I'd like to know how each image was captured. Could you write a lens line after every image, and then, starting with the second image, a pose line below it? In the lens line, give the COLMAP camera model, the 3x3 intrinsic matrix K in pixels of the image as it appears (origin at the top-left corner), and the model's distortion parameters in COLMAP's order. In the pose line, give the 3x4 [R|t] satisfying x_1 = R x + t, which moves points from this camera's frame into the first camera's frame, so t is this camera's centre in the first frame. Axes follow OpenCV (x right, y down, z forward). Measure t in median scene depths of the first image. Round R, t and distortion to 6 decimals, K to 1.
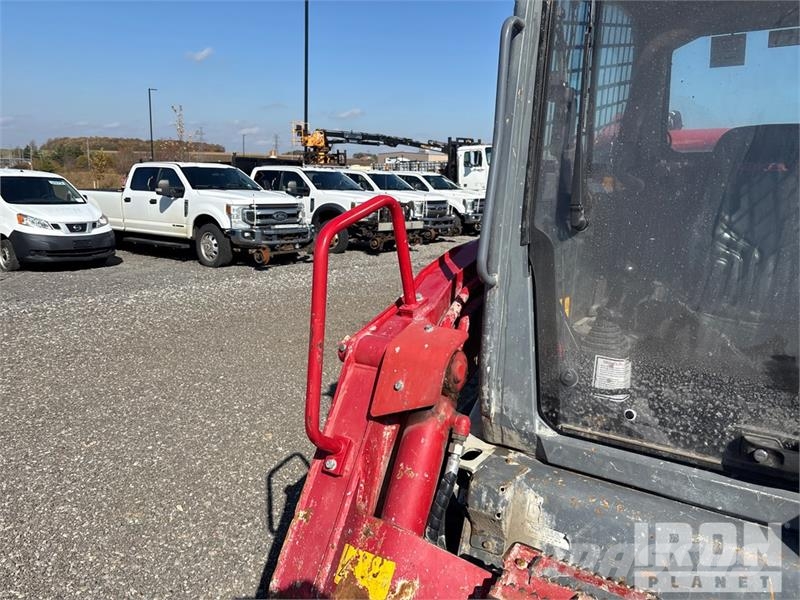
lens RADIAL K [[631.2, 0, 394.2], [0, 631.2, 296.8], [0, 0, 1]] dist [0.055384, -0.062396]
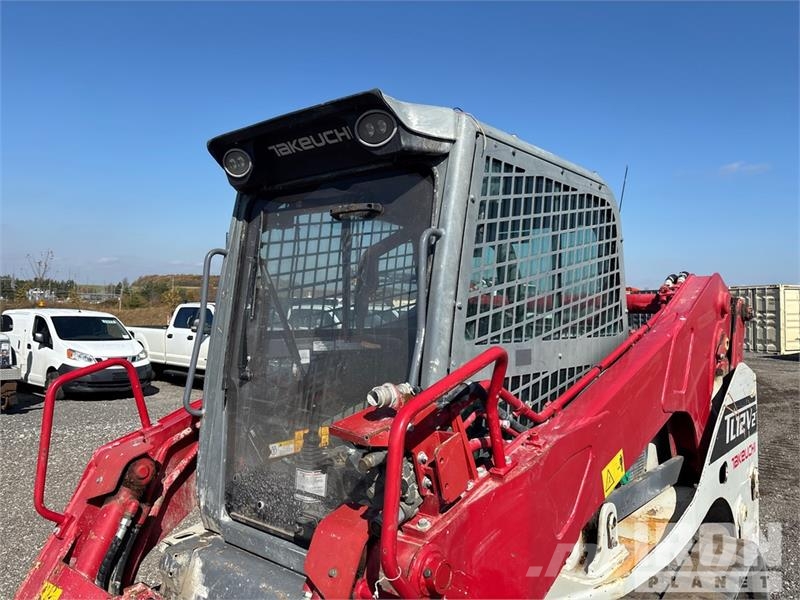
lens RADIAL K [[631.2, 0, 399.6], [0, 631.2, 298.9], [0, 0, 1]] dist [0.055384, -0.062396]
pose [[0.995214, 0.000569, -0.097718, 0.099562], [-0.020419, 0.979121, -0.202252, 0.000574], [0.095562, 0.203280, 0.974446, -0.063544]]
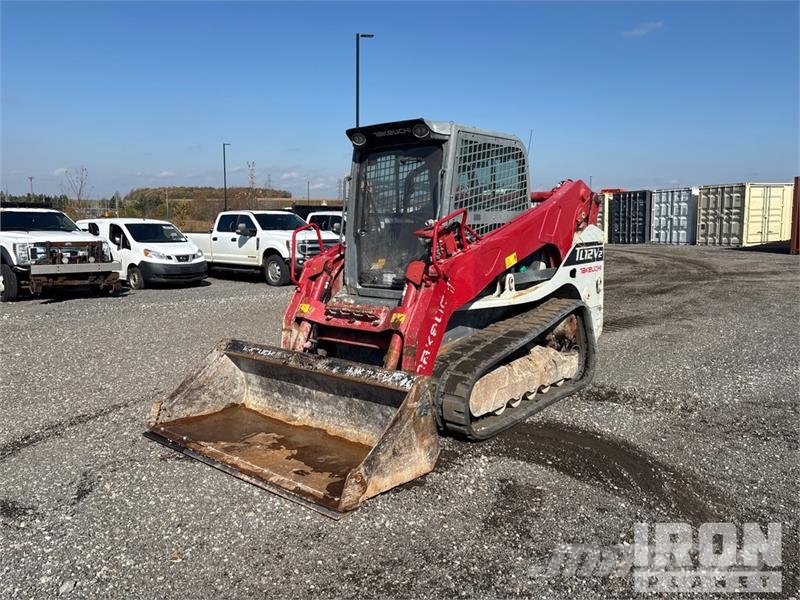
lens RADIAL K [[631.2, 0, 396.9], [0, 631.2, 308.3], [0, 0, 1]] dist [0.055384, -0.062396]
pose [[0.995446, -0.008277, -0.094972, 0.101657], [0.003984, 0.998965, -0.045306, 0.063344], [0.095249, 0.044721, 0.994448, -0.328660]]
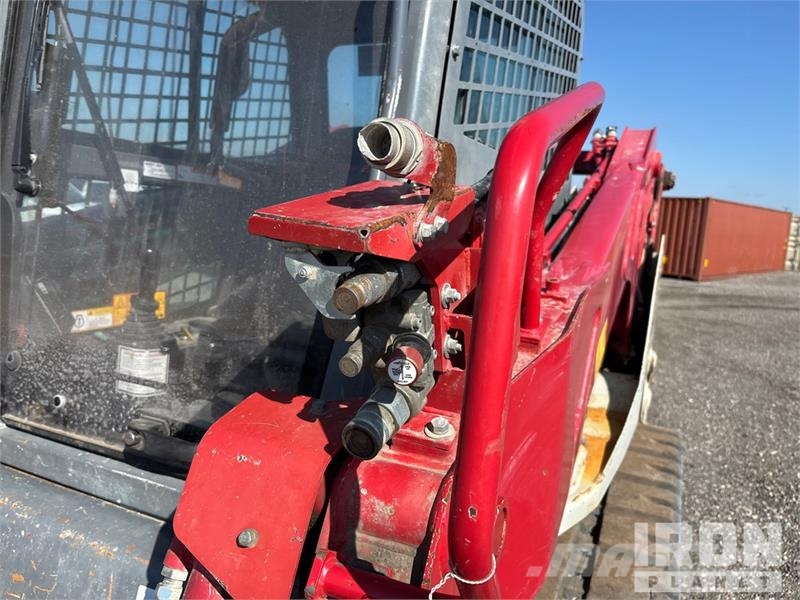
lens RADIAL K [[631.2, 0, 398.1], [0, 631.2, 296.1], [0, 0, 1]] dist [0.055384, -0.062396]
pose [[0.981120, 0.043973, 0.188332, 0.077790], [-0.033294, 0.997673, -0.059495, 0.008961], [-0.190510, 0.052101, 0.980302, 0.002920]]
